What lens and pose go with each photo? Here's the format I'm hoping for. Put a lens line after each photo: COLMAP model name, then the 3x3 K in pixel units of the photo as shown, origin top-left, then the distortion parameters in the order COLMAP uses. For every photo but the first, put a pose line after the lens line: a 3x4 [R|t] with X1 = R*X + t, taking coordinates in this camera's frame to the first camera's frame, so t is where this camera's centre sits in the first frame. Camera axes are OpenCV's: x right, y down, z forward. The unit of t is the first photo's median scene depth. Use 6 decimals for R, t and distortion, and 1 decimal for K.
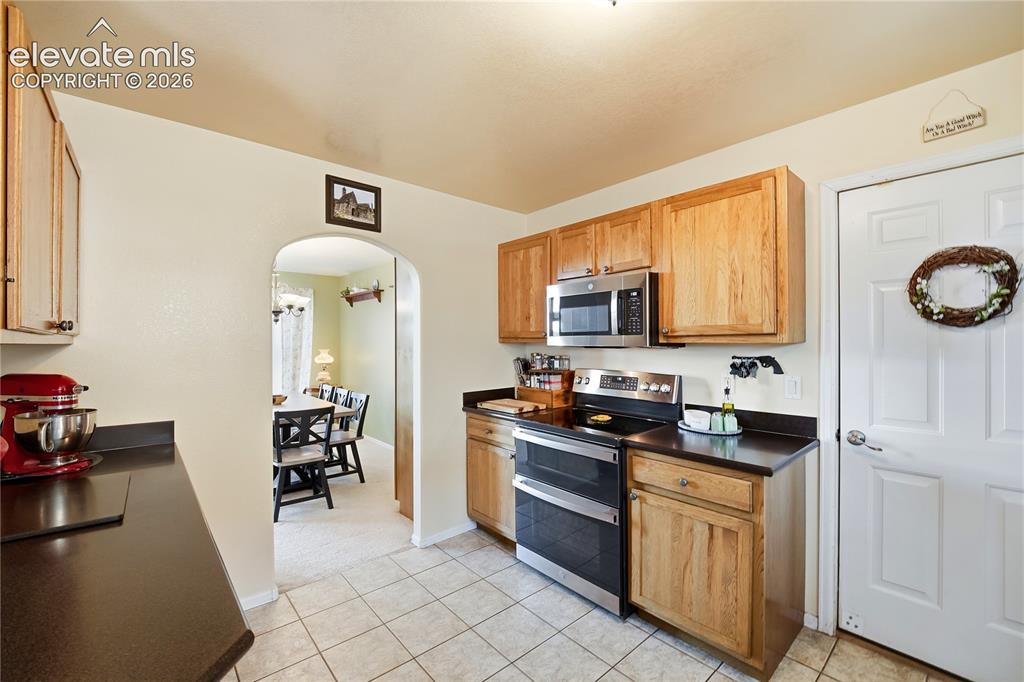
lens RADIAL K [[425.2, 0, 516.6], [0, 425.2, 340.3], [0, 0, 1]] dist [-0.007884, -0.001982]
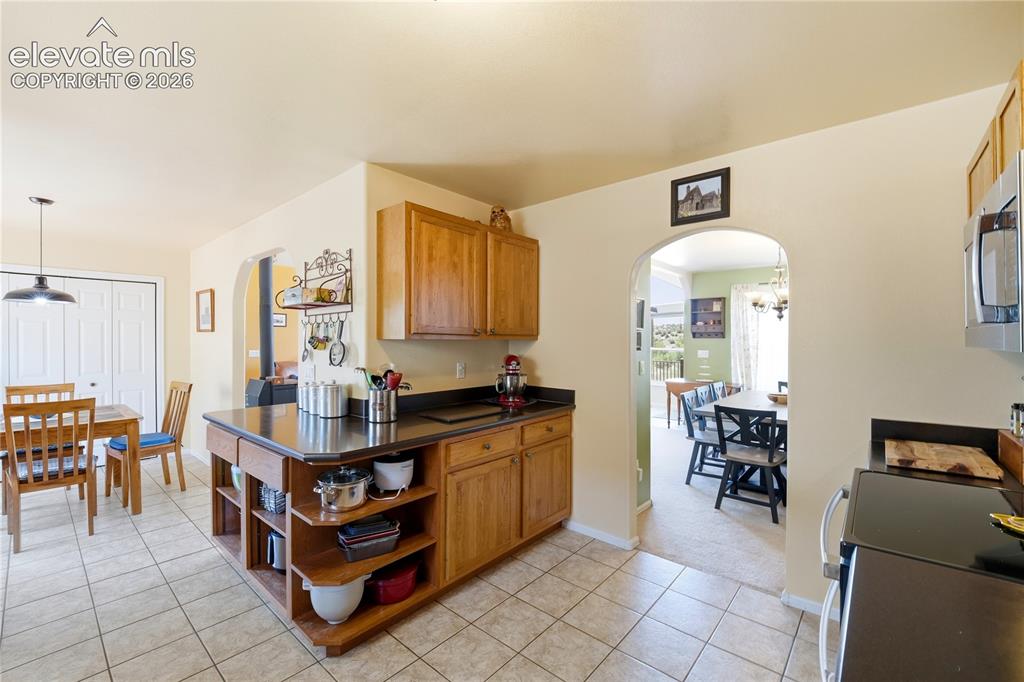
lens RADIAL K [[425.2, 0, 517.1], [0, 425.2, 340.4], [0, 0, 1]] dist [-0.007884, -0.001982]
pose [[0.141362, 0.007538, -0.989929, 0.522843], [-0.000250, 0.999971, 0.007579, -0.000399], [0.989958, -0.000824, 0.141359, 0.448284]]
